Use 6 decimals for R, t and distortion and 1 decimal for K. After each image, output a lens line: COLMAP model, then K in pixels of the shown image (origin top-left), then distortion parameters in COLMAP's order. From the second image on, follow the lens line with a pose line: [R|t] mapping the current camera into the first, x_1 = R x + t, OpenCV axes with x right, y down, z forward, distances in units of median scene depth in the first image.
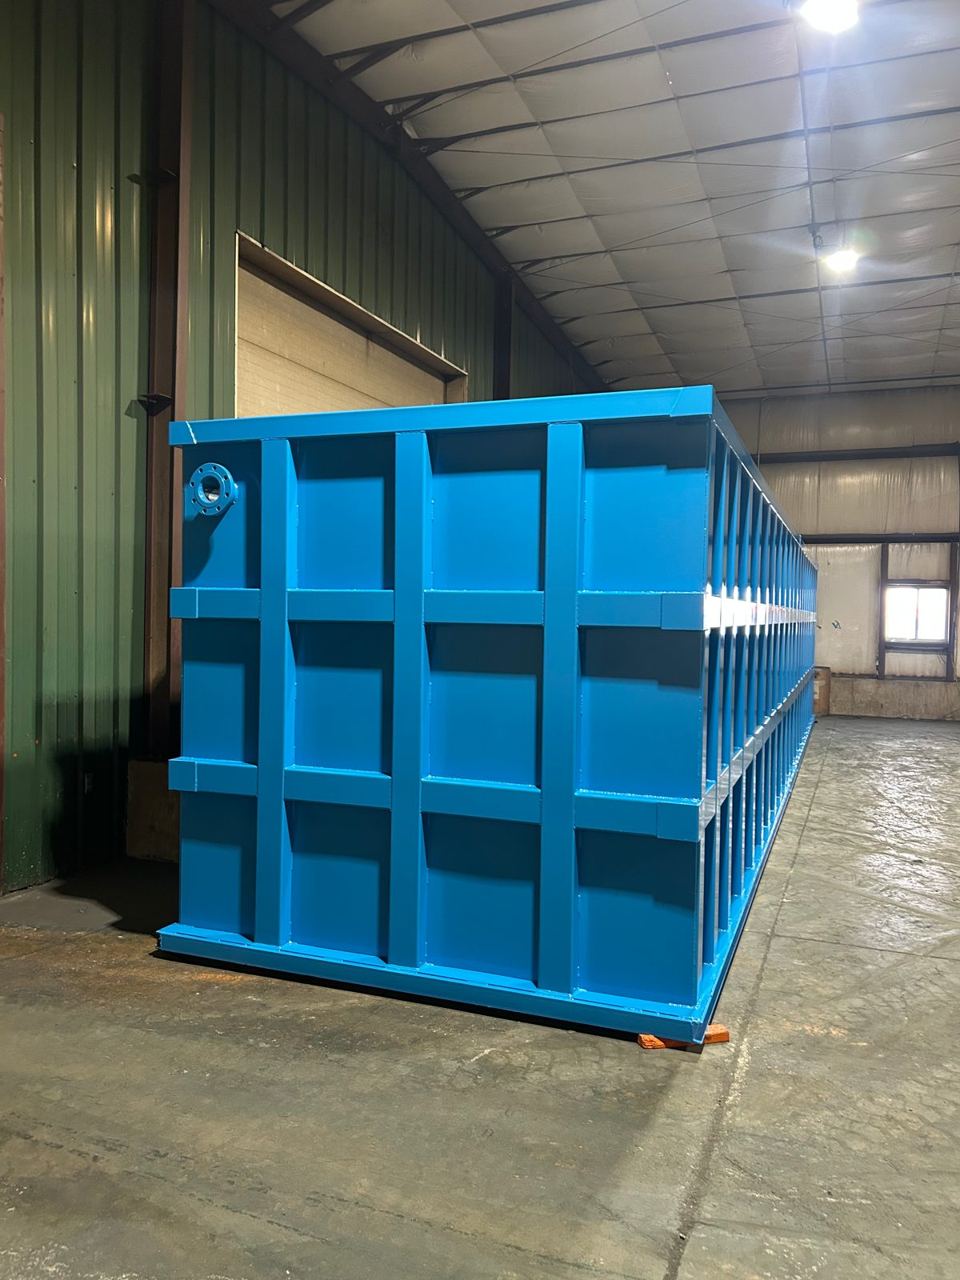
lens RADIAL K [[969.4, 0, 462.7], [0, 969.4, 646.3], [0, 0, 1]] dist [0.039298, -0.054427]
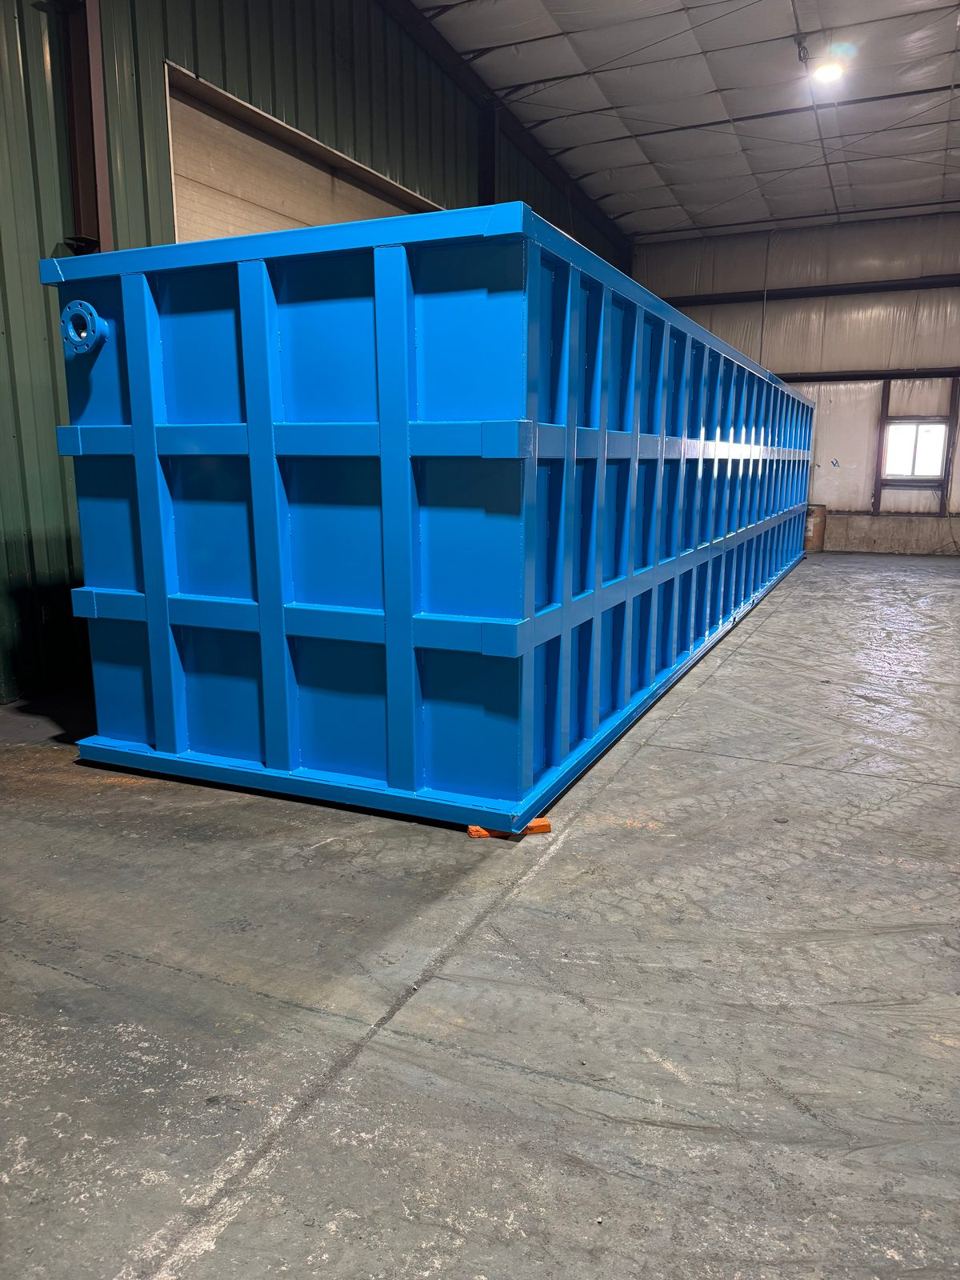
lens RADIAL K [[902.8, 0, 478.4], [0, 902.8, 646.7], [0, 0, 1]] dist [0.048440, -0.050054]
pose [[0.998796, -0.007163, -0.048526, 0.208335], [0.015076, 0.986224, 0.164726, 0.020150], [0.046677, -0.165260, 0.985145, 0.010035]]
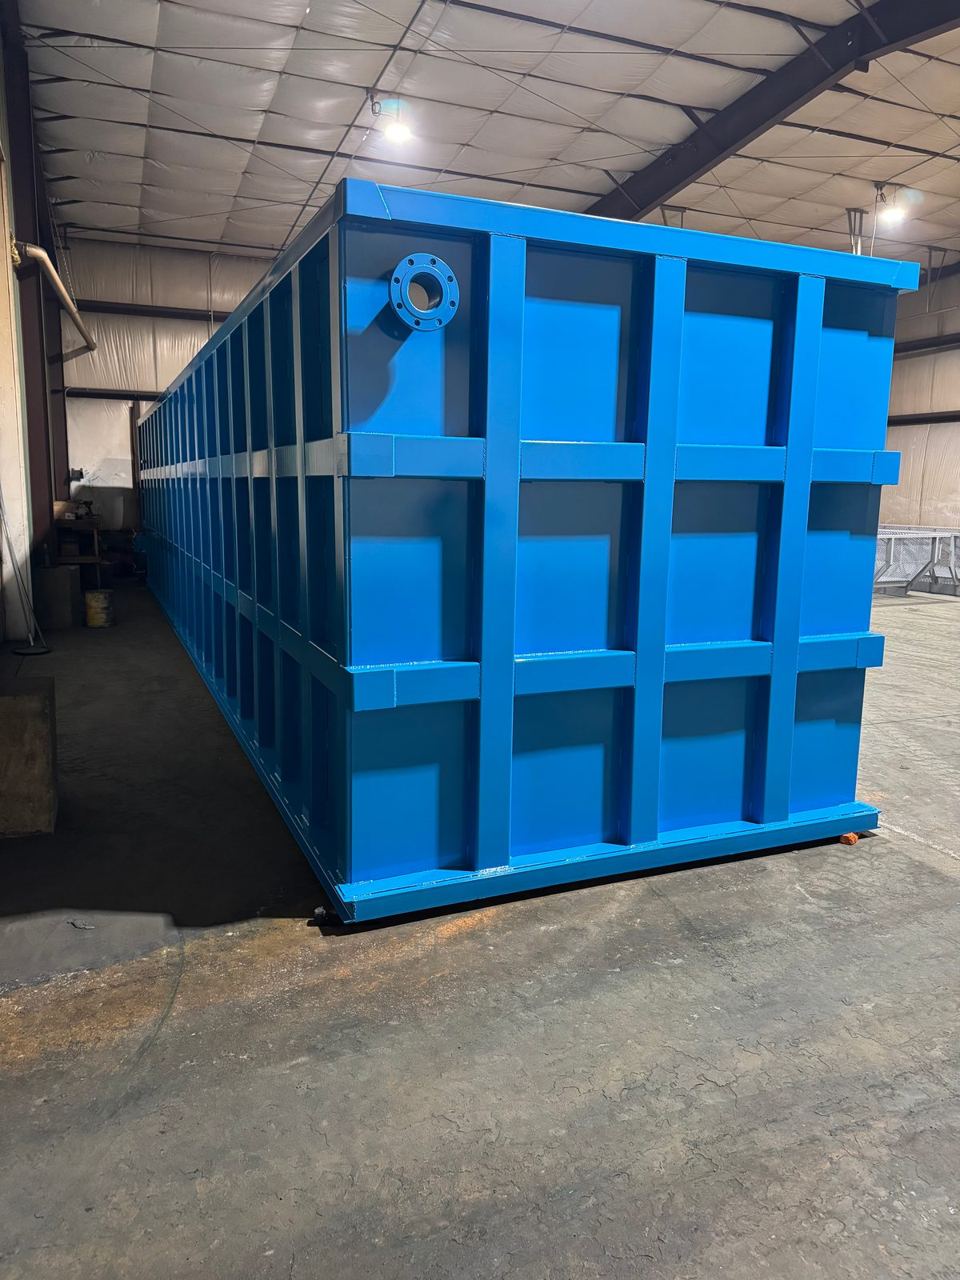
lens RADIAL K [[902.8, 0, 481.9], [0, 902.8, 633.8], [0, 0, 1]] dist [0.048440, -0.050054]
pose [[0.706466, -0.120521, 0.697409, -0.729192], [0.023426, 0.988836, 0.147152, -0.009469], [-0.707359, -0.087620, 0.701403, 0.478097]]
